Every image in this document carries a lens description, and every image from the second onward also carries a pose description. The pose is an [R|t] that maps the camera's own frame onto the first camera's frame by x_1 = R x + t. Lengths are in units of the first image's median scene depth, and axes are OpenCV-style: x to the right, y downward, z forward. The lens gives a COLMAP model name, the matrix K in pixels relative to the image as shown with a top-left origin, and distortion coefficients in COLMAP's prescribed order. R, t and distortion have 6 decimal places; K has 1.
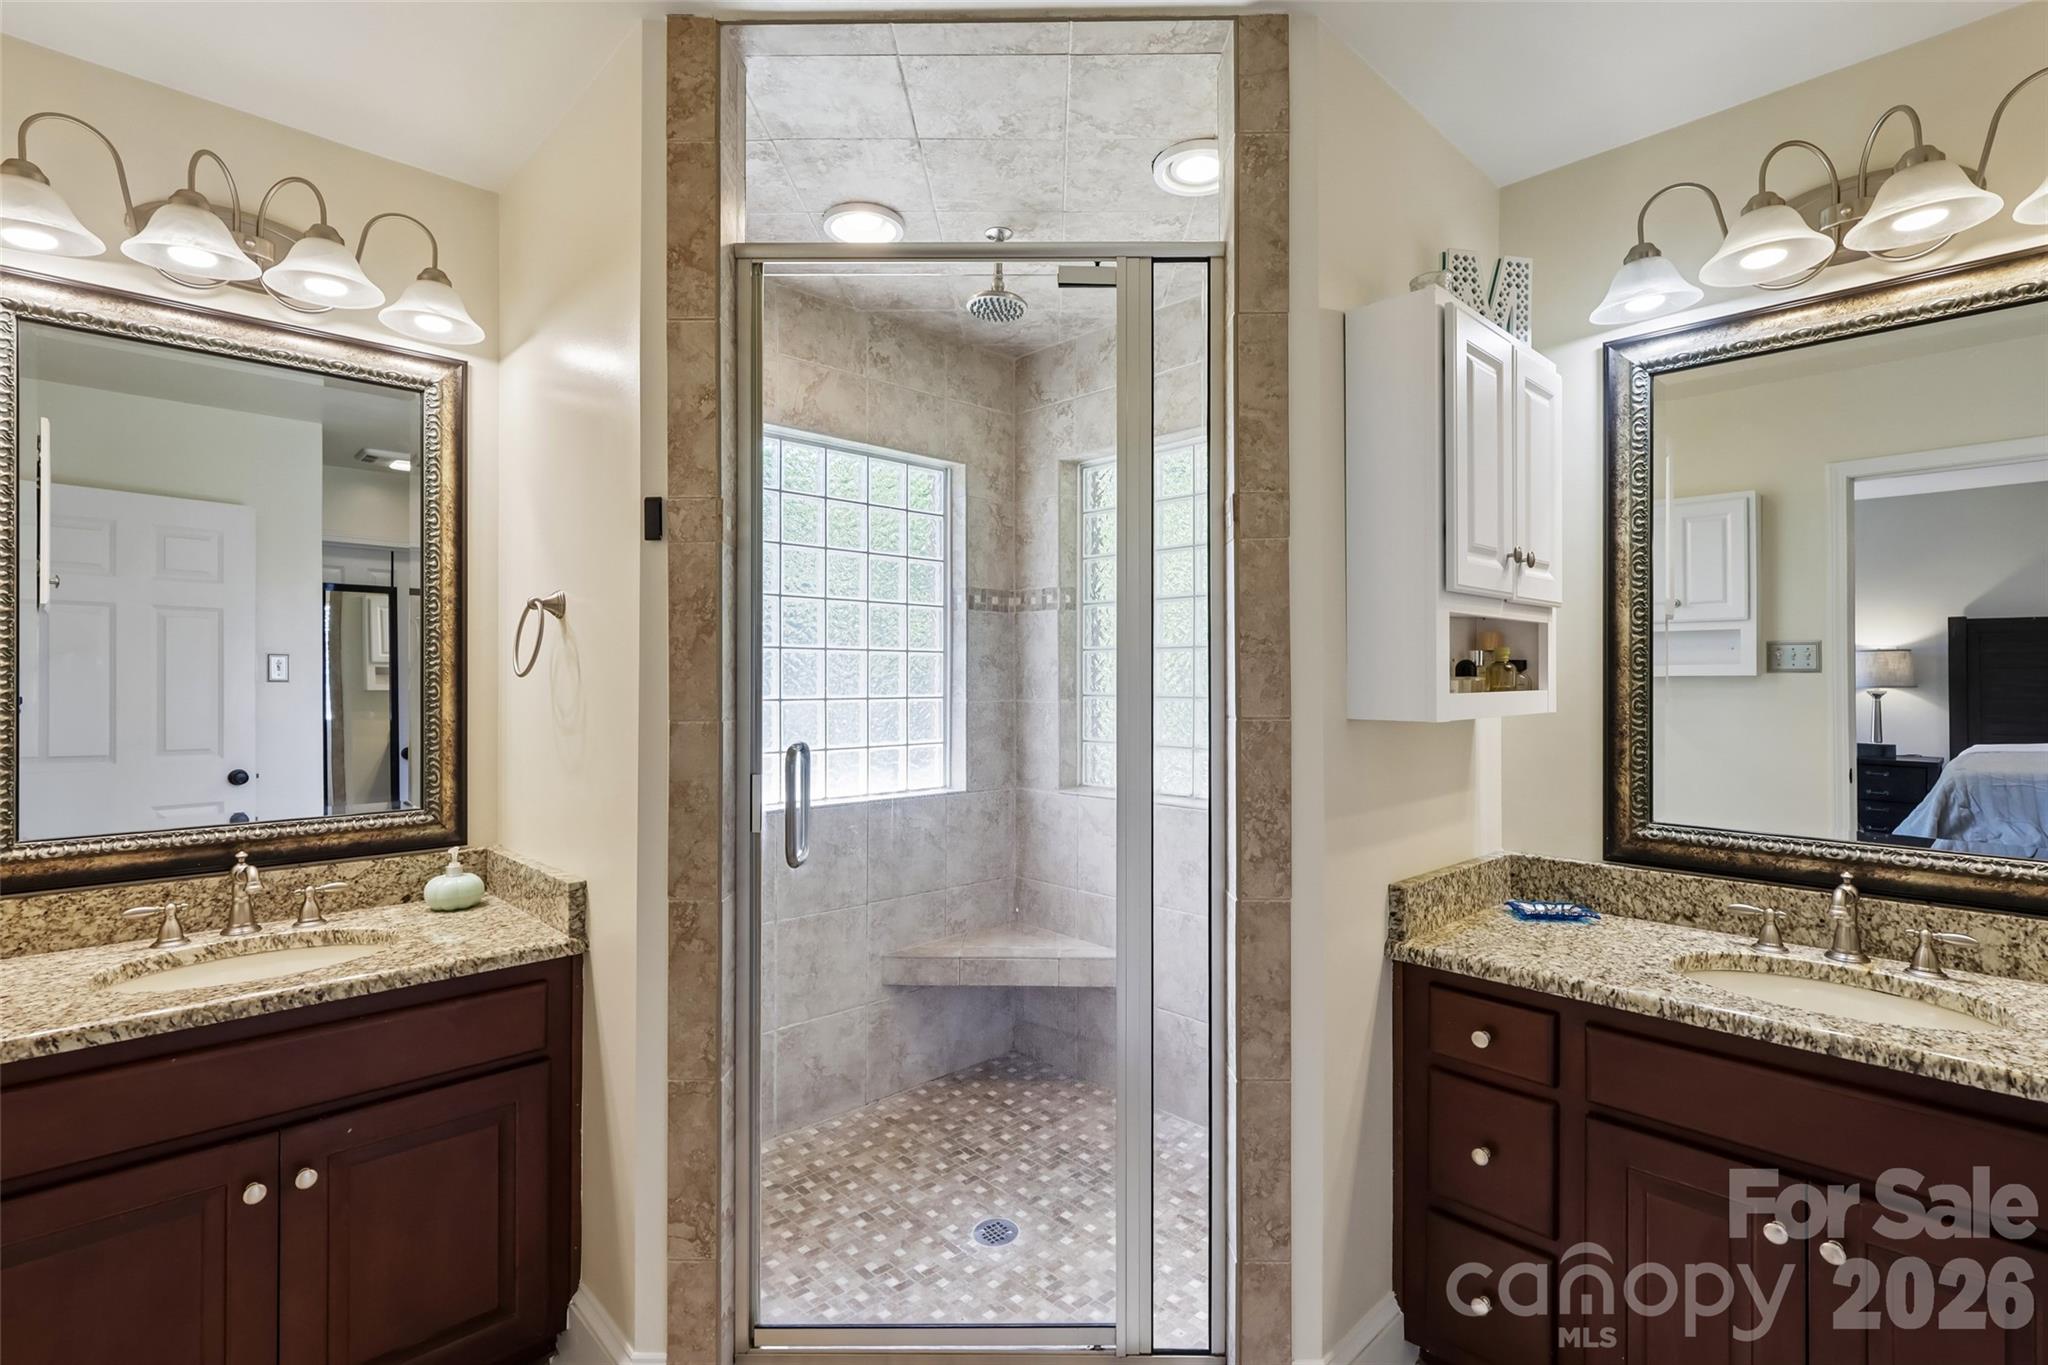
lens RADIAL K [[958.0, 0, 1024.0], [0, 958.0, 682.5], [0, 0, 1]] dist [0.003734, 0.000410]
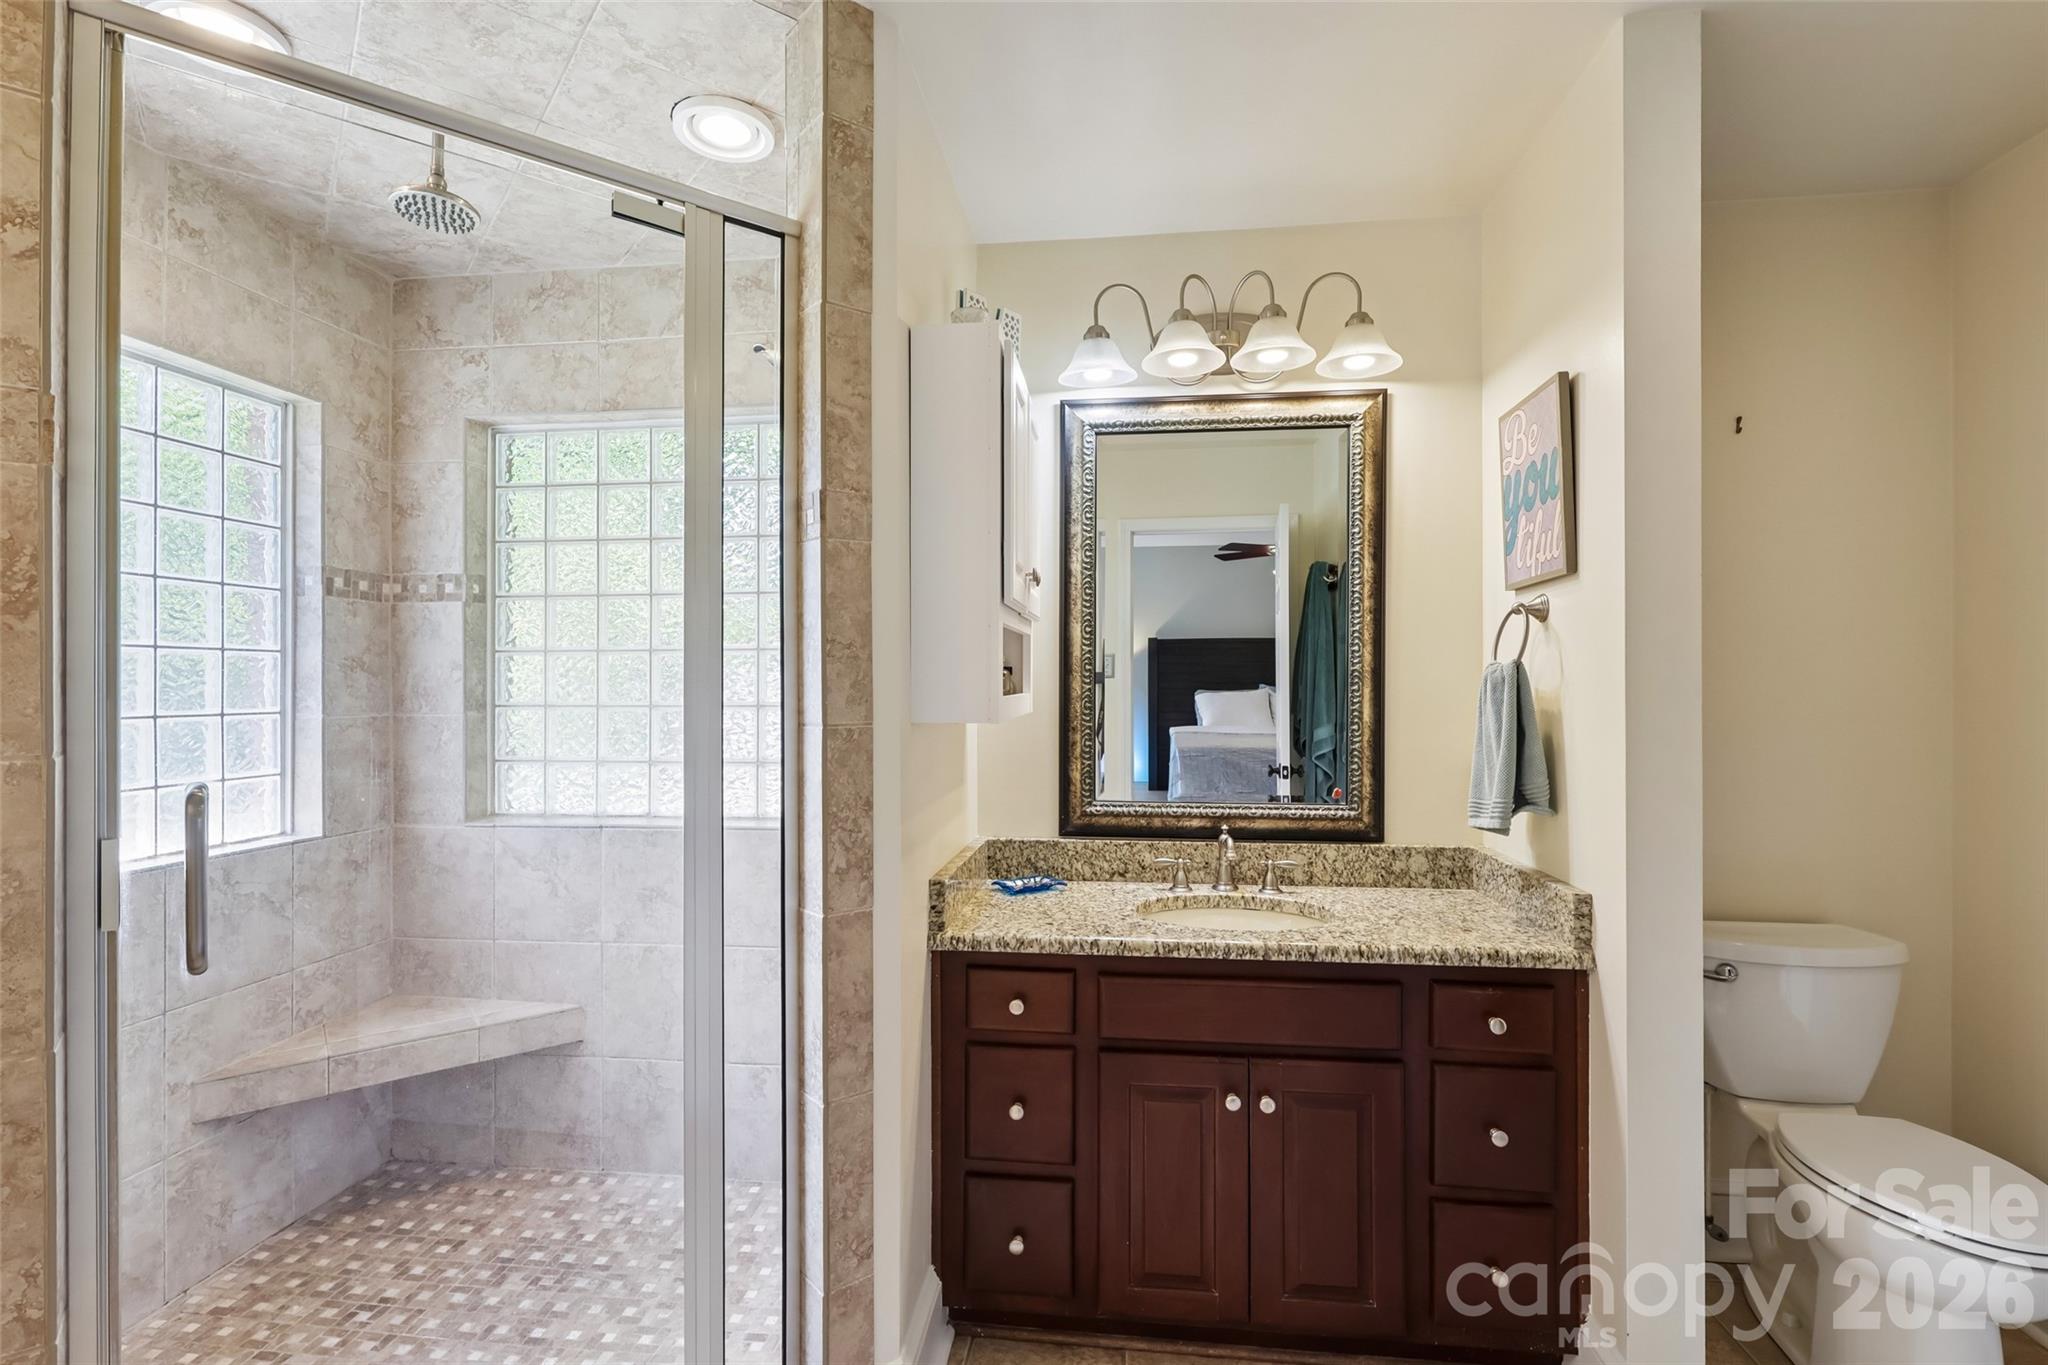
lens RADIAL K [[958.6, 0, 1031.7], [0, 958.6, 688.4], [0, 0, 1]] dist [0.003660, 0.000430]
pose [[0.776621, -0.007539, 0.629924, -0.183076], [0.007679, 0.999967, 0.002501, -0.000732], [-0.629922, 0.002895, 0.776653, 0.107051]]
